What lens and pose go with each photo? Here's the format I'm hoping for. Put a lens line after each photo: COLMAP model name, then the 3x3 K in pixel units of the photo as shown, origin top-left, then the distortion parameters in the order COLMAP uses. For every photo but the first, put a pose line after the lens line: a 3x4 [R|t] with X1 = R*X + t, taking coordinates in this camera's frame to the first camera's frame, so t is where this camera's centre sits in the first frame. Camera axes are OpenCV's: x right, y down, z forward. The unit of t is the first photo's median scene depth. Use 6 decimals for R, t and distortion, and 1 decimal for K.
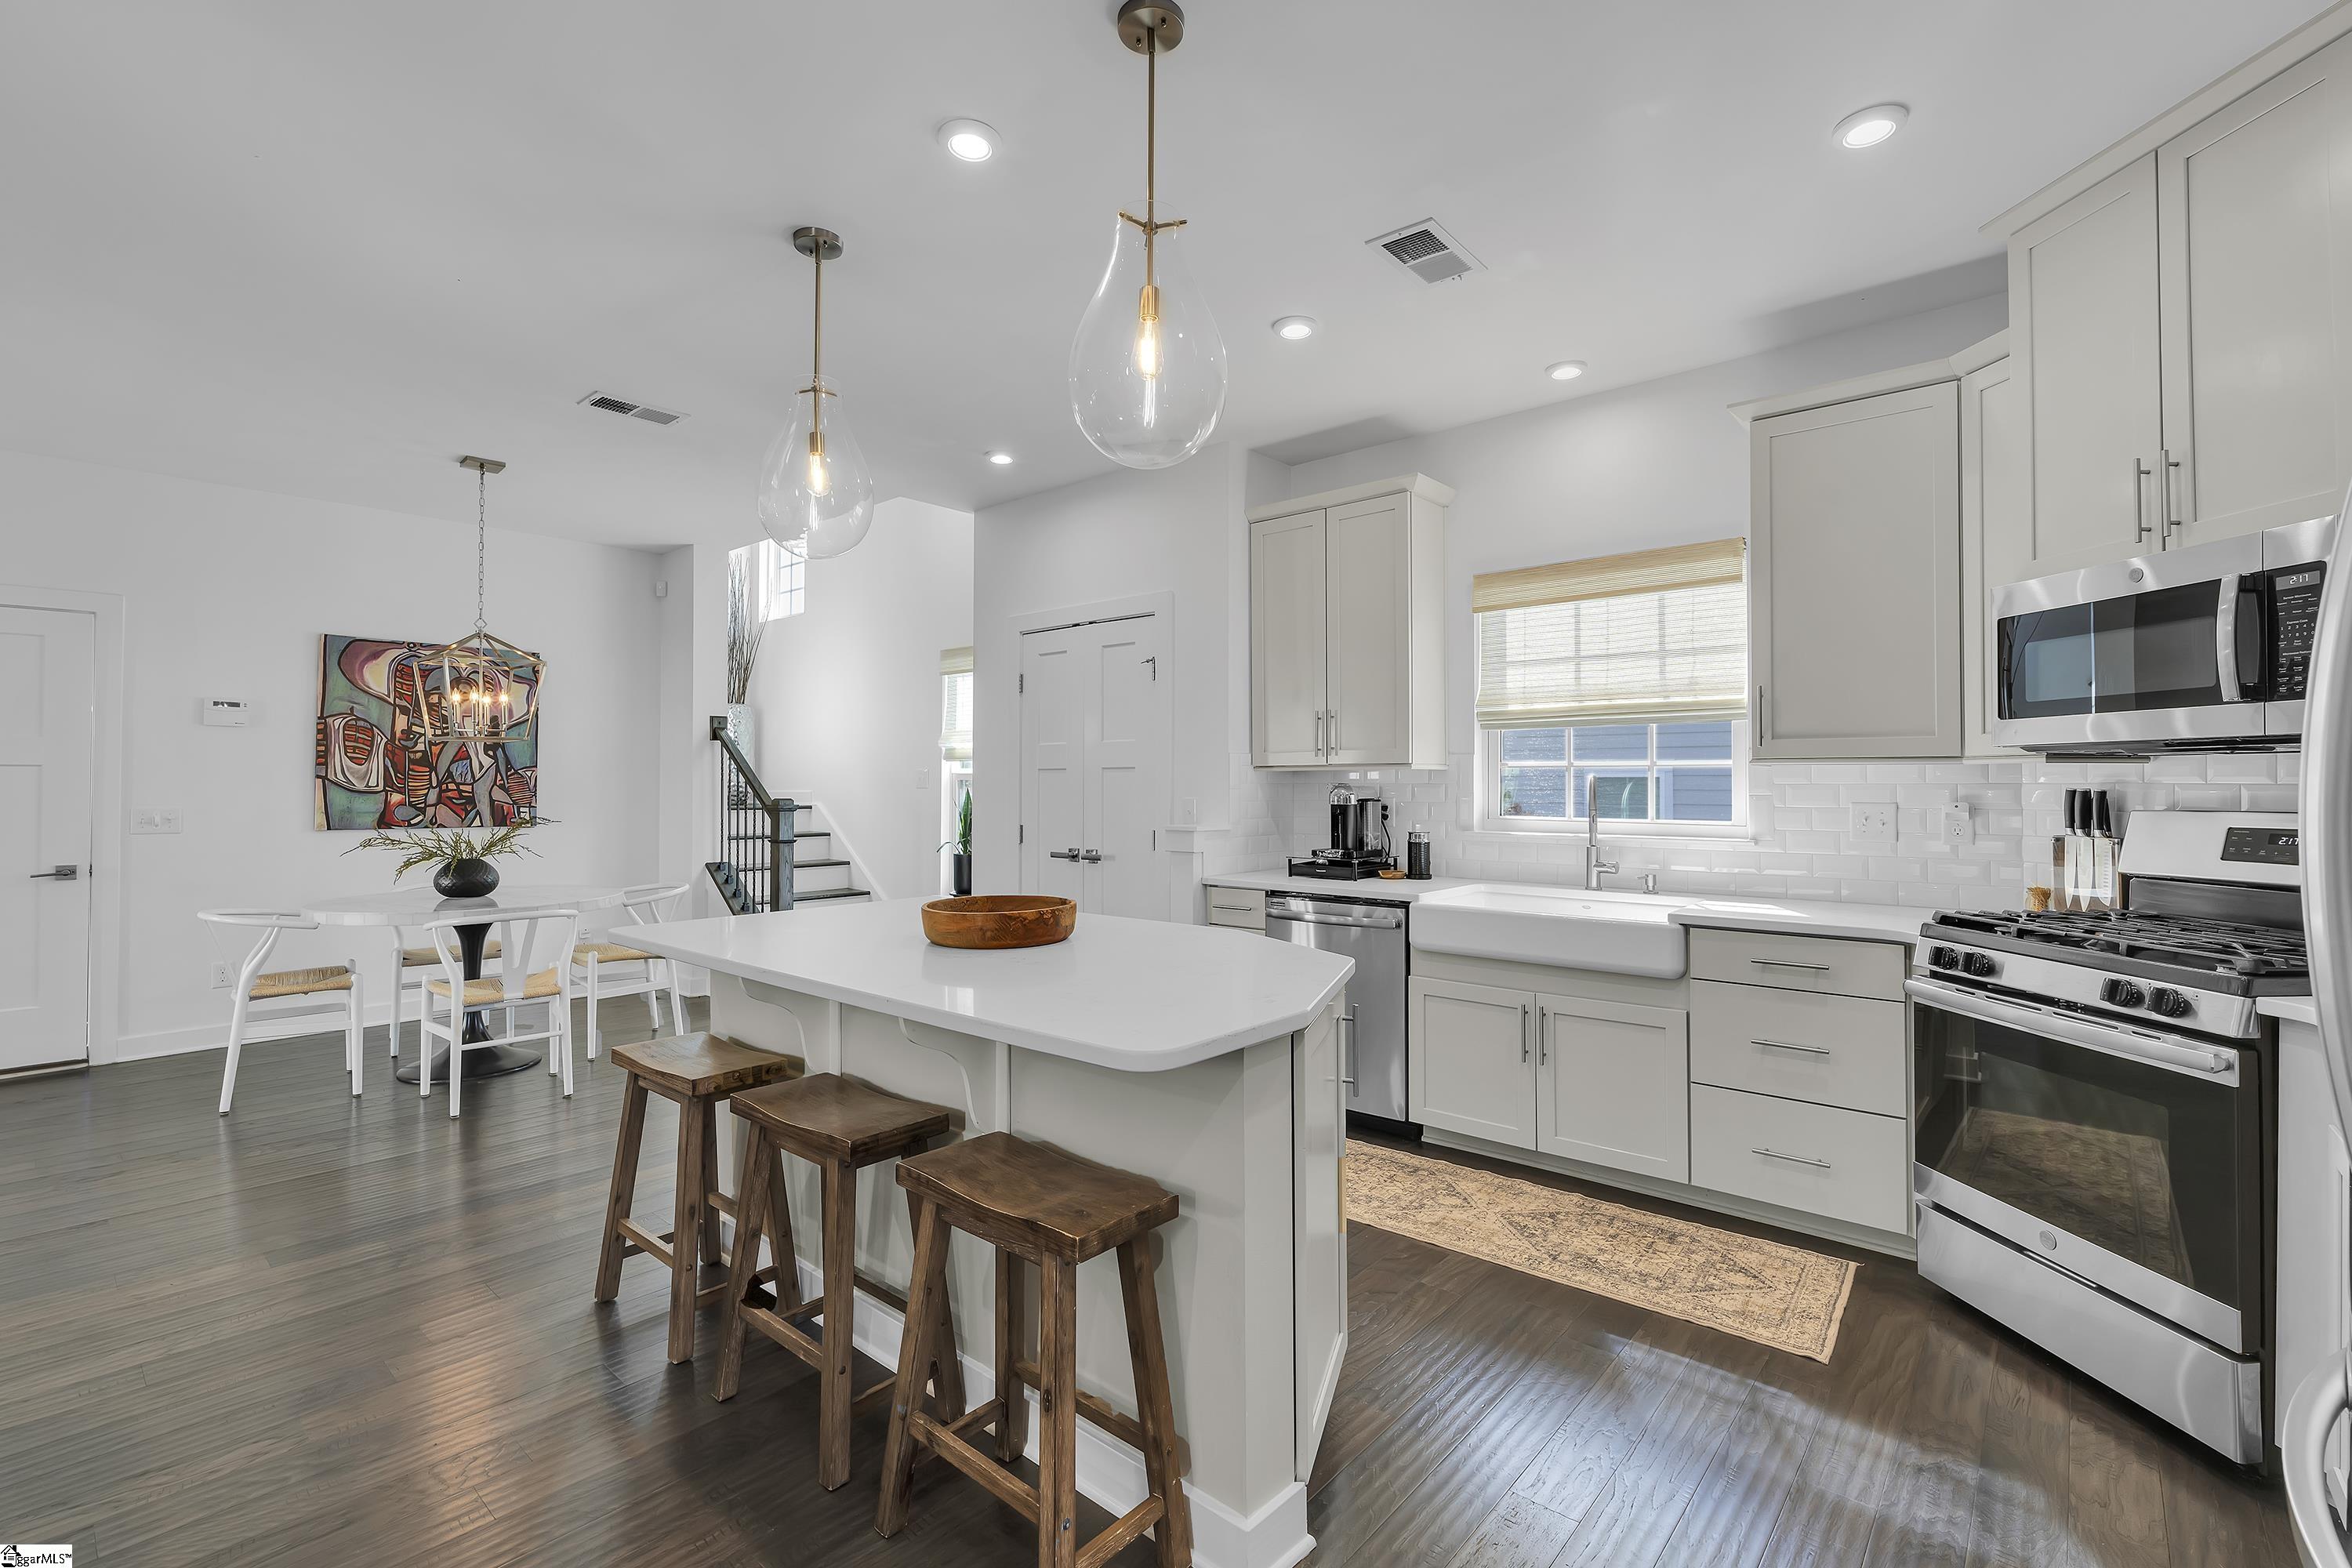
lens RADIAL K [[1028.1, 0, 1171.2], [0, 1028.1, 784.8], [0, 0, 1]] dist [-0.002568, 0.000086]
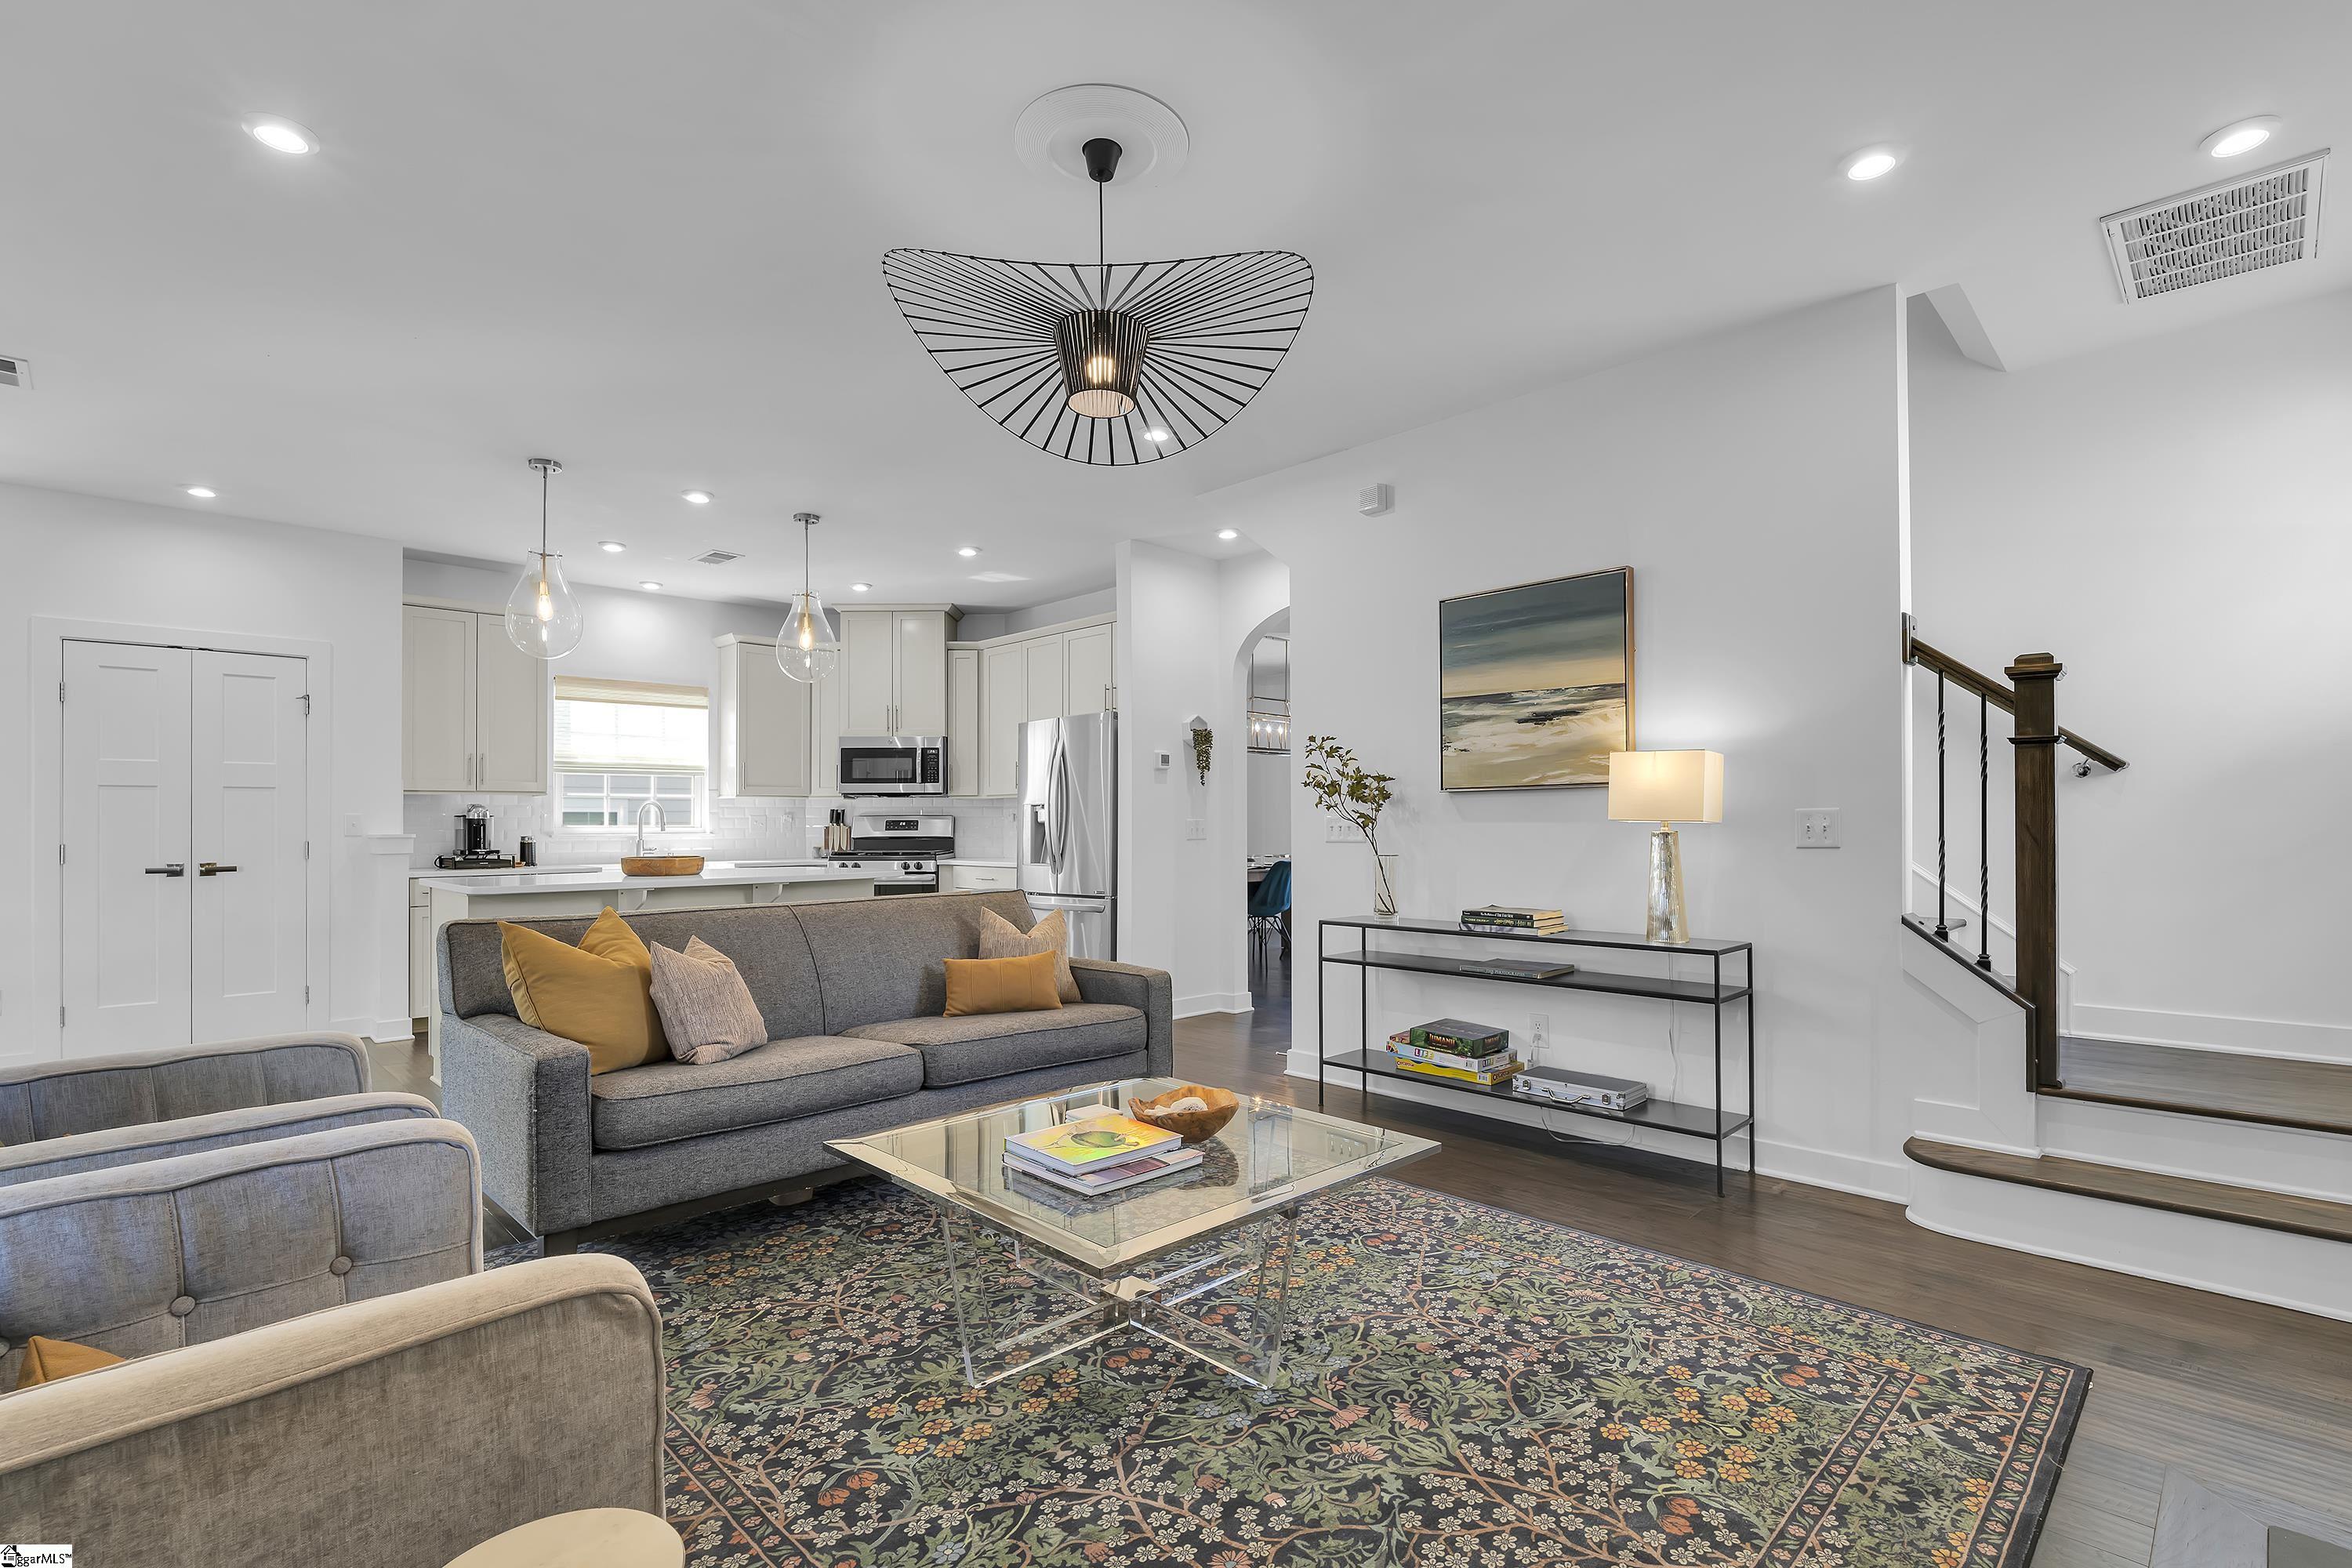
lens RADIAL K [[1089.4, 0, 1179.1], [0, 1089.4, 795.2], [0, 0, 1]] dist [-0.003370, -0.001285]
pose [[0.073253, 0.026814, 0.996953, -1.507936], [0.003746, 0.999624, -0.027161, 0.038479], [-0.997306, 0.005724, 0.073125, -0.114109]]
